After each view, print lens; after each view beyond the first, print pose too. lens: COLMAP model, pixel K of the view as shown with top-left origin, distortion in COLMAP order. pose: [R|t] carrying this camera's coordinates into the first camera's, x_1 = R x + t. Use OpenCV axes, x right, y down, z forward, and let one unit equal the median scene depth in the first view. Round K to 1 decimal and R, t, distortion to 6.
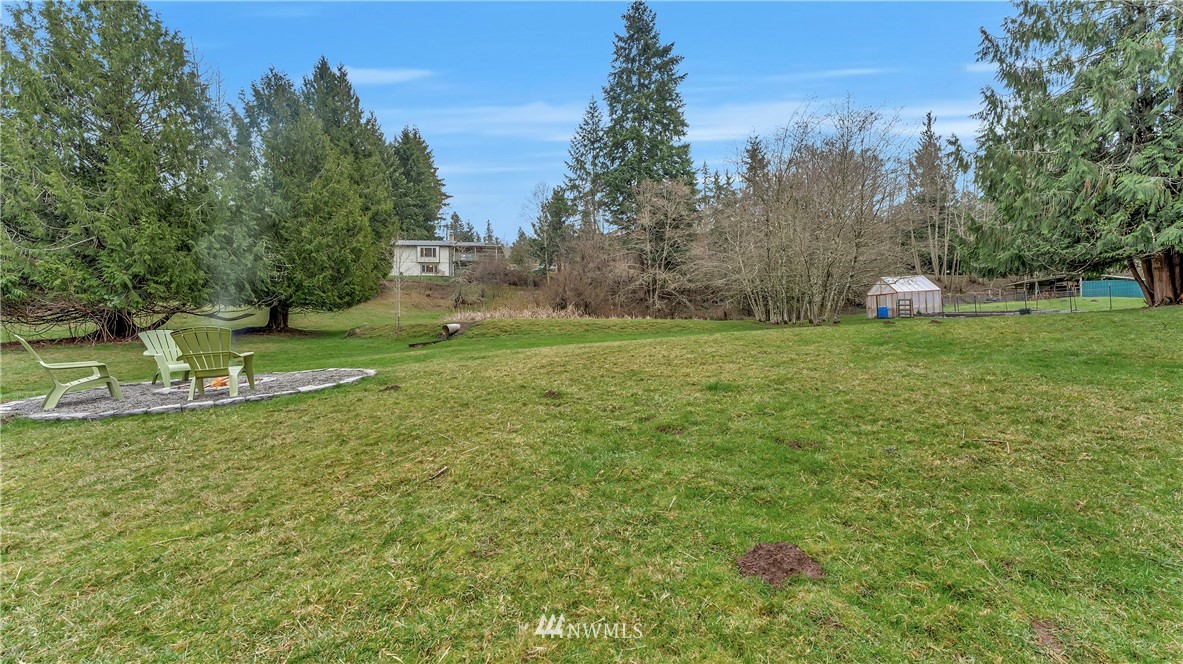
lens RADIAL K [[490.7, 0, 589.1], [0, 490.7, 333.2], [0, 0, 1]] dist [0.002406, 0.000433]
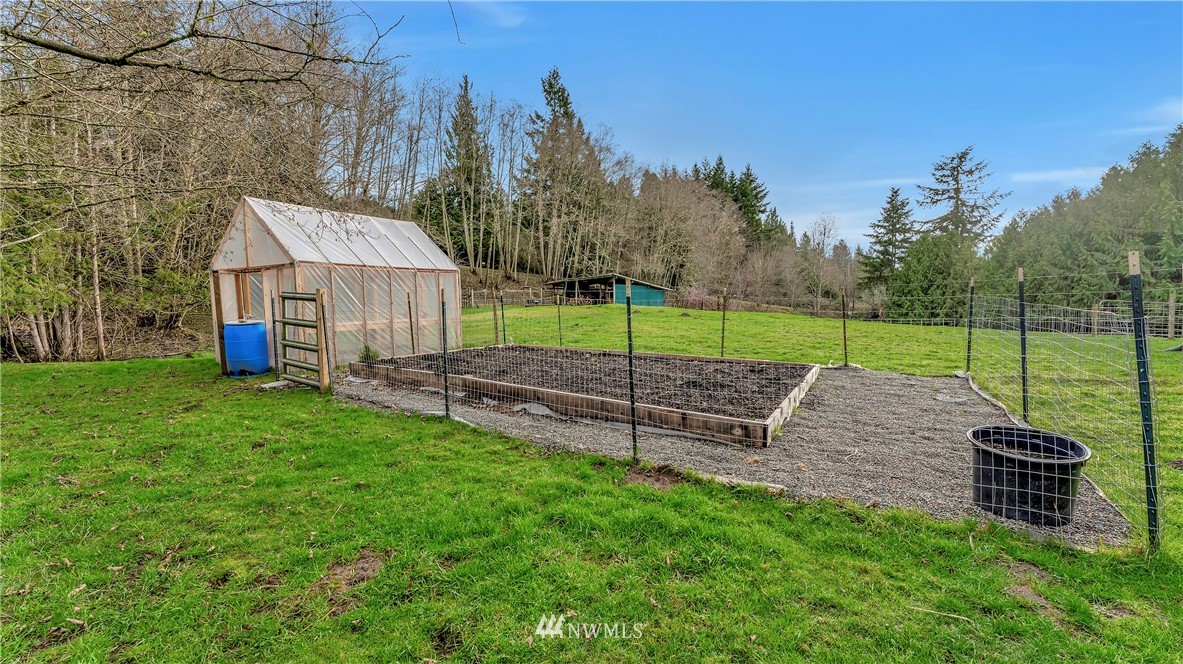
lens RADIAL K [[490.7, 0, 590.5], [0, 490.7, 329.7], [0, 0, 1]] dist [0.002406, 0.000433]
pose [[0.663667, -0.000482, 0.748028, 0.239955], [-0.008708, 0.999927, 0.008370, -0.024091], [-0.747977, -0.012069, 0.663615, 0.326468]]
